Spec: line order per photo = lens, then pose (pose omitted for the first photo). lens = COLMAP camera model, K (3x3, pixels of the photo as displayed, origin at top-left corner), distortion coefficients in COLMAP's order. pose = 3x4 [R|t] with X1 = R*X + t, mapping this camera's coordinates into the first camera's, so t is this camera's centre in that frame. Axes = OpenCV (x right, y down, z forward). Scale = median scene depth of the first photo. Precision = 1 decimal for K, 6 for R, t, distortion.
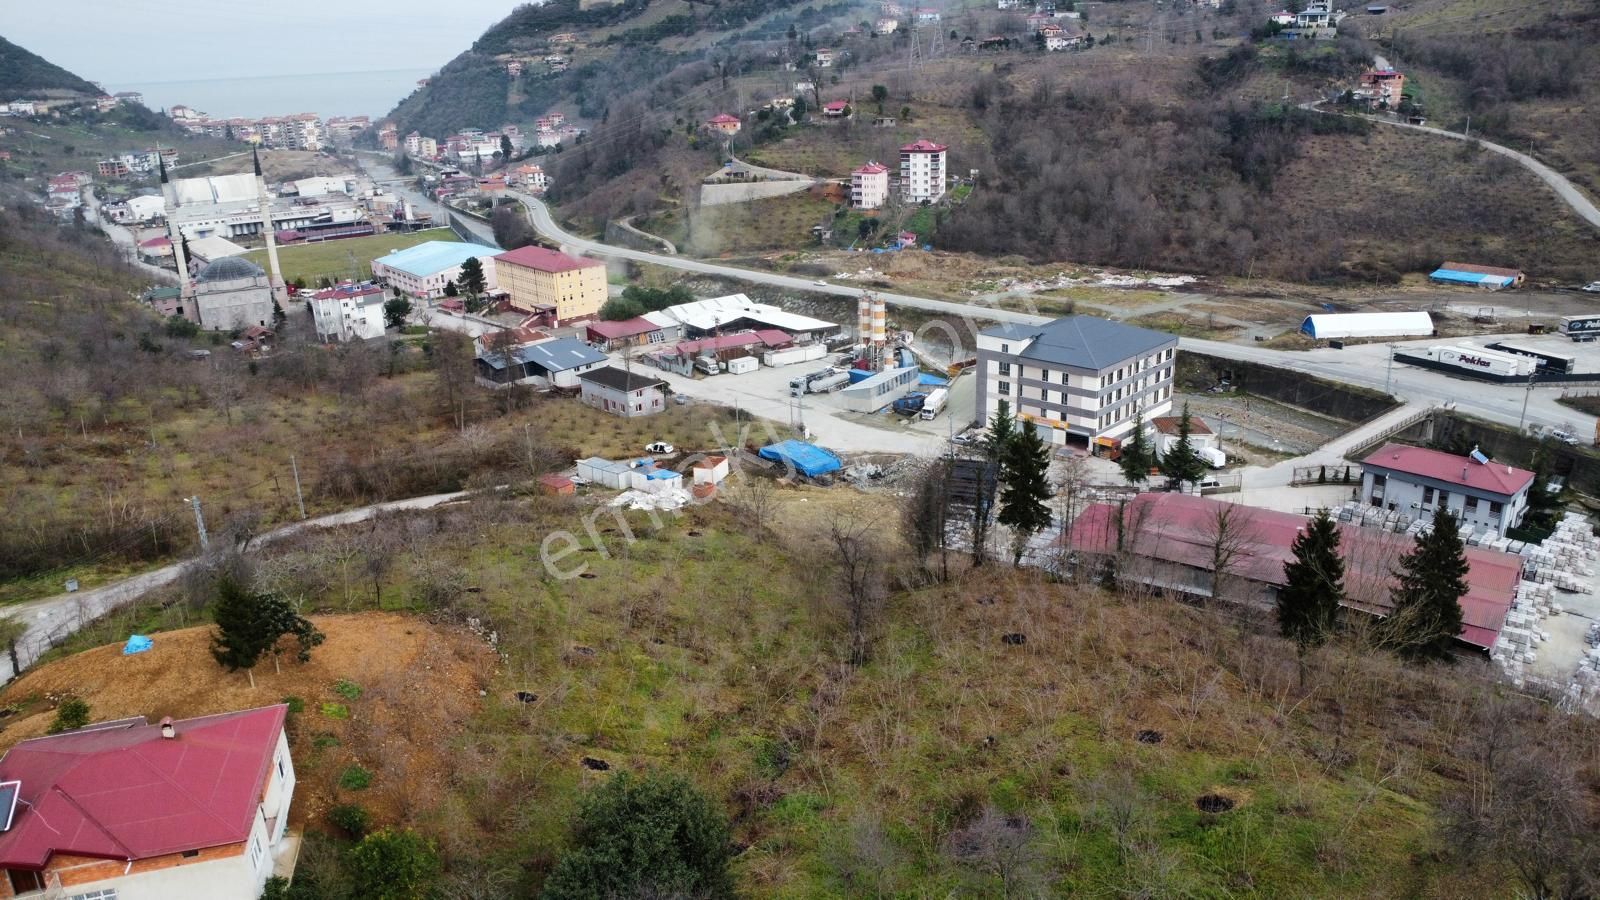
lens RADIAL K [[1151.9, 0, 804.4], [0, 1151.9, 448.4], [0, 0, 1]] dist [-0.026106, -0.010986]
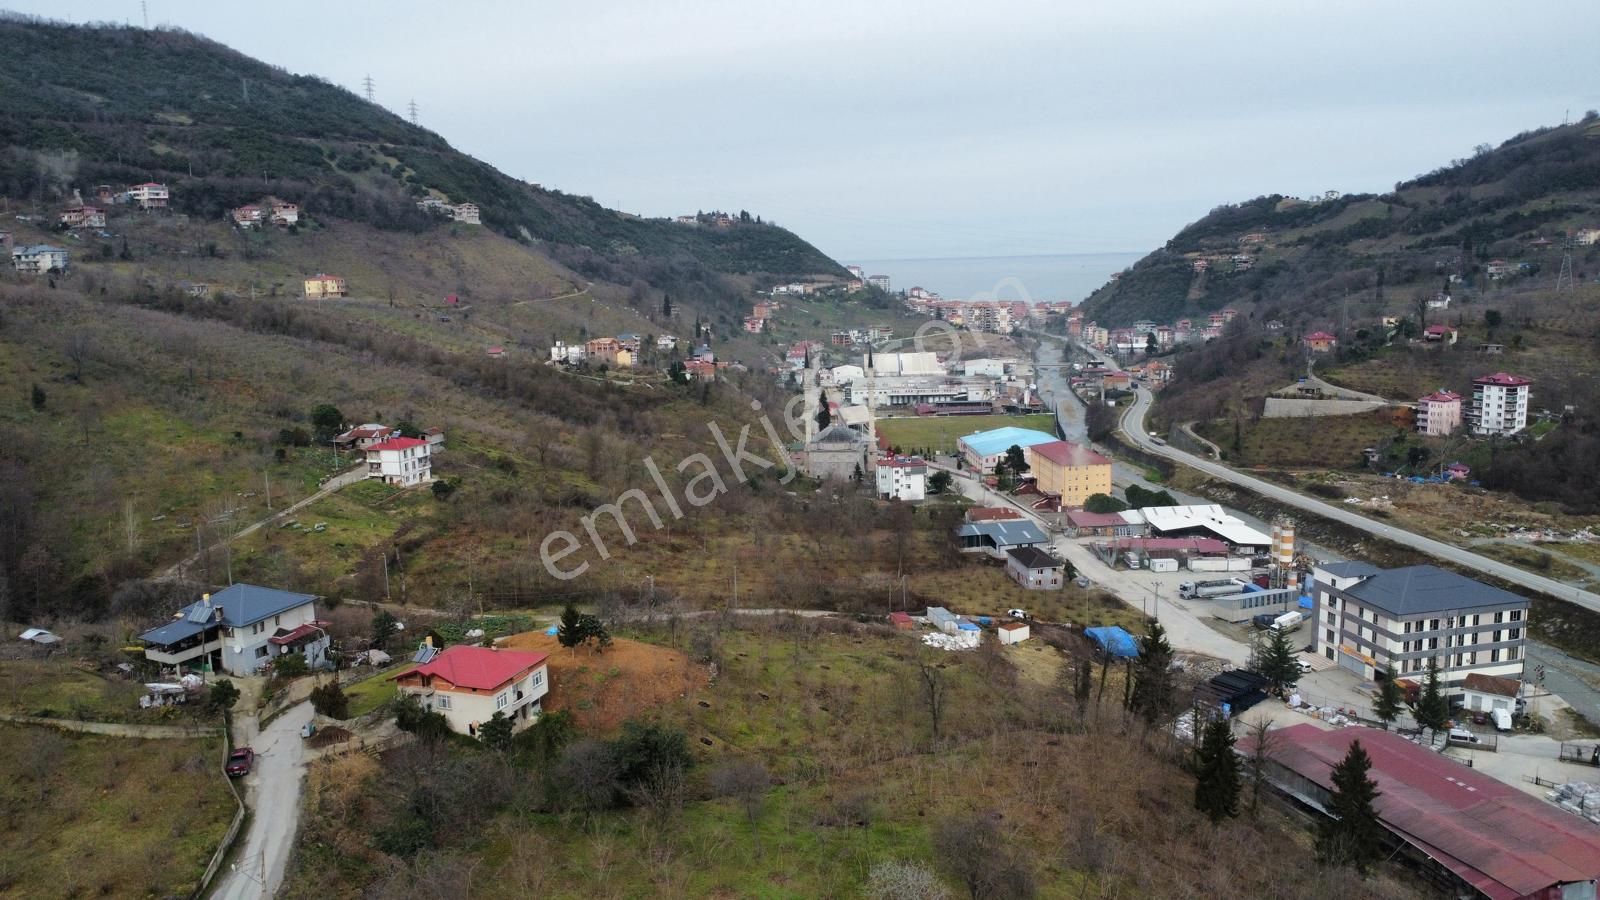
lens RADIAL K [[1151.9, 0, 803.8], [0, 1151.9, 449.8], [0, 0, 1]] dist [-0.026106, -0.010986]
pose [[0.820557, 0.104552, -0.561920, 0.165868], [-0.186907, 0.978159, -0.090938, -0.007932], [0.540140, 0.179647, 0.822178, -0.091616]]
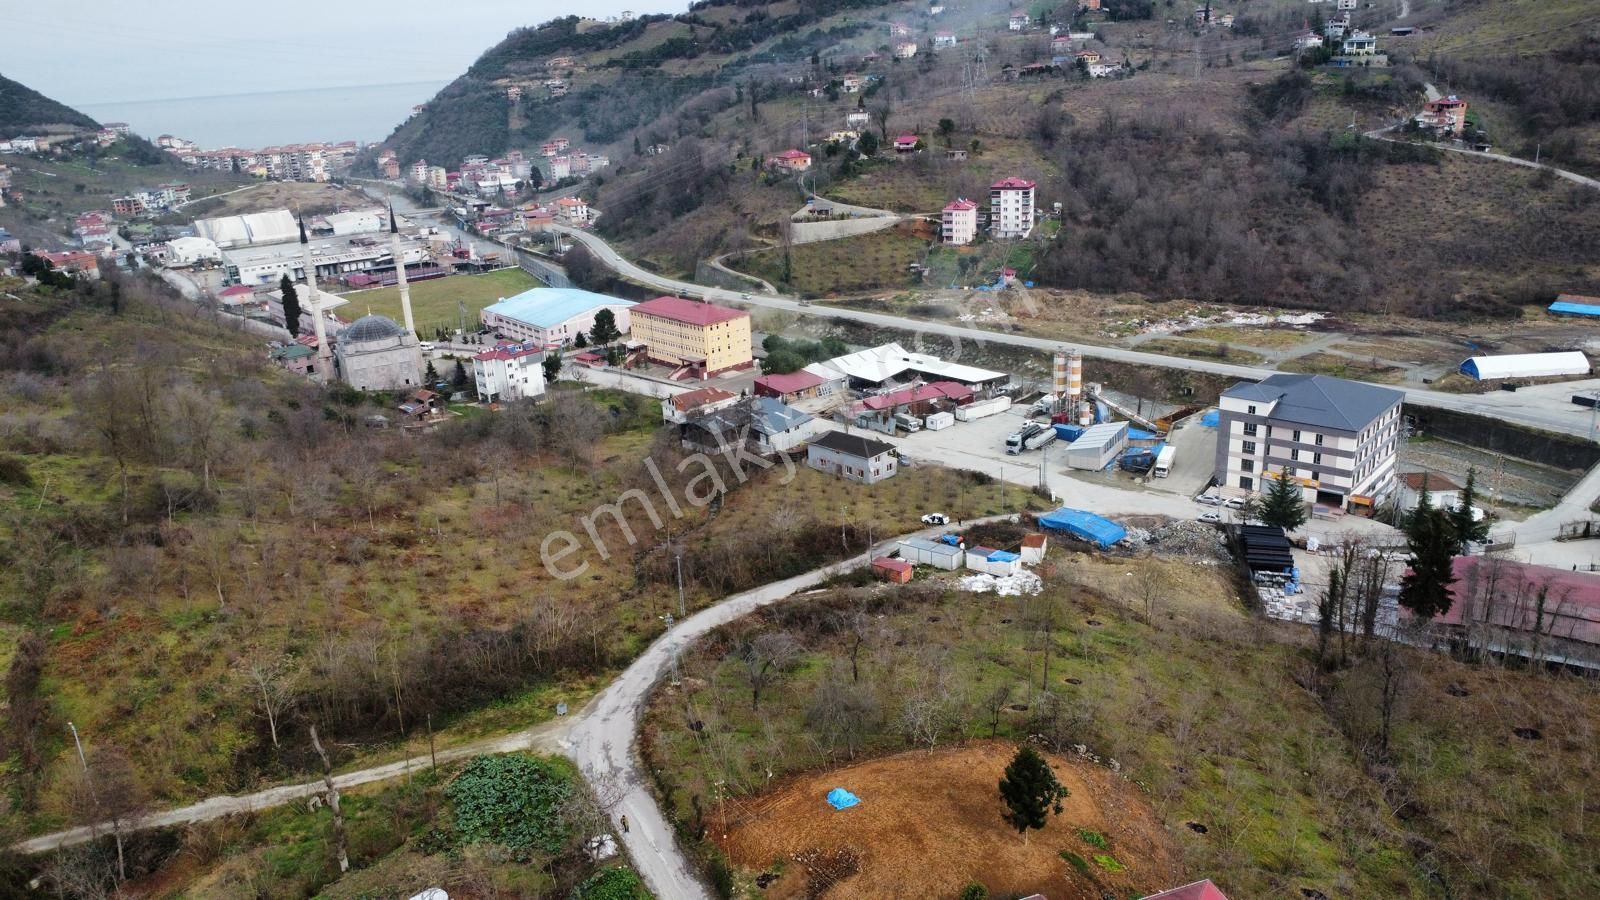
lens RADIAL K [[1151.9, 0, 803.7], [0, 1151.9, 450.6], [0, 0, 1]] dist [-0.026106, -0.010986]
pose [[0.999087, -0.027771, 0.032478, -0.121126], [0.027940, 0.999598, -0.004736, -0.026136], [-0.032334, 0.005639, 0.999461, -0.008993]]
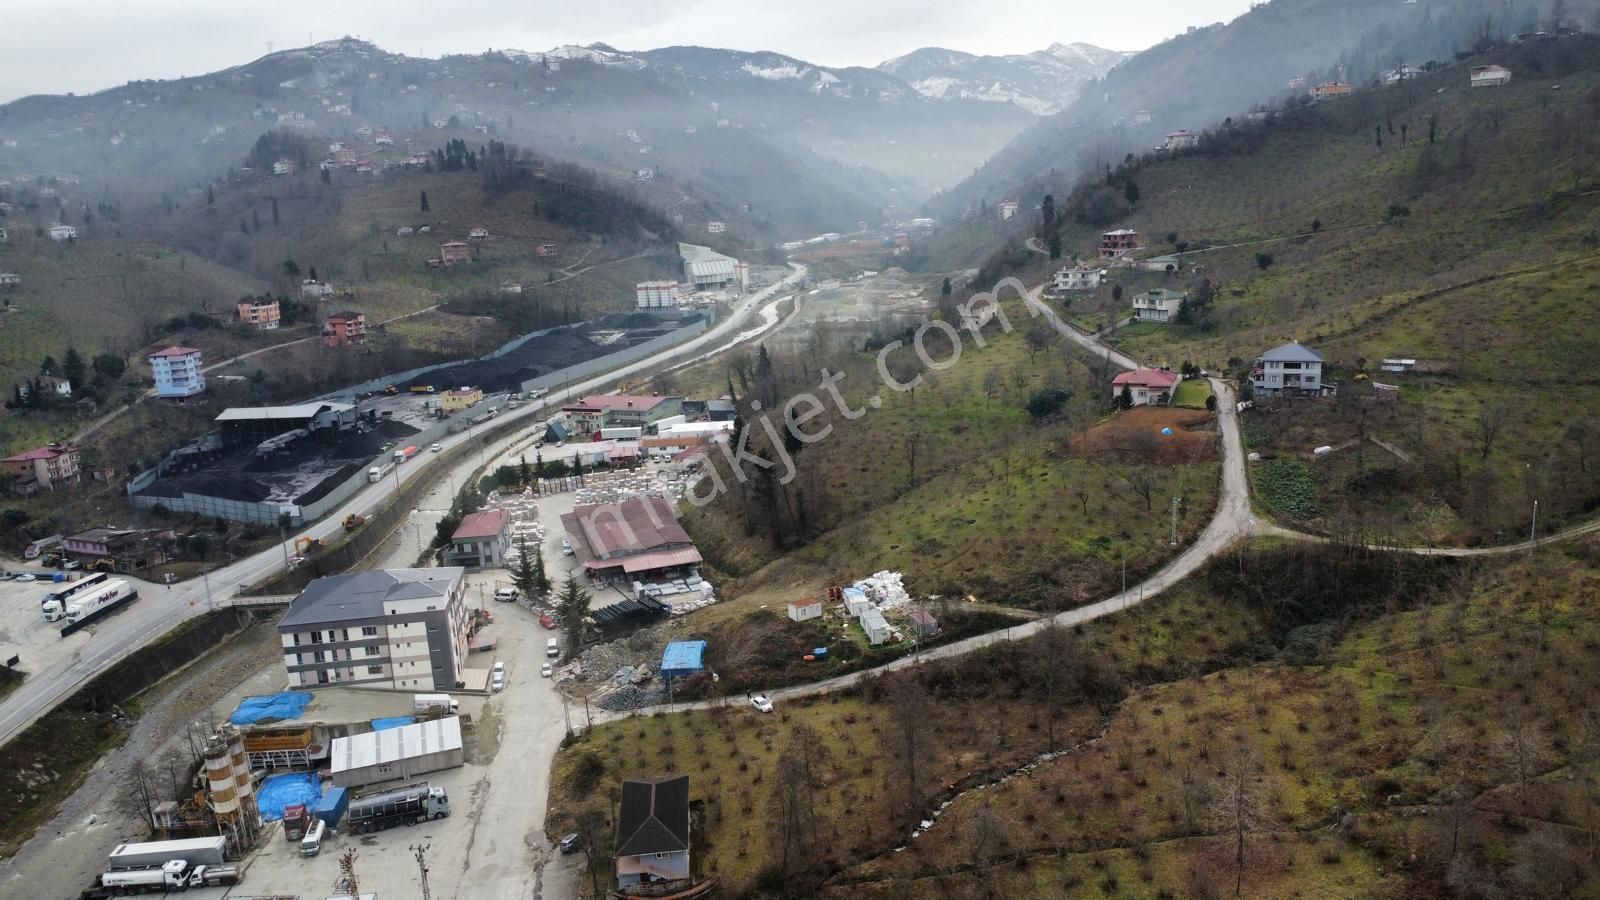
lens RADIAL K [[1151.9, 0, 801.0], [0, 1151.9, 450.4], [0, 0, 1]] dist [-0.026106, -0.010986]
pose [[-0.787430, -0.058808, 0.613593, -0.311136], [0.277487, 0.855051, 0.438052, -0.252644], [-0.550414, 0.515199, -0.656974, 0.654857]]
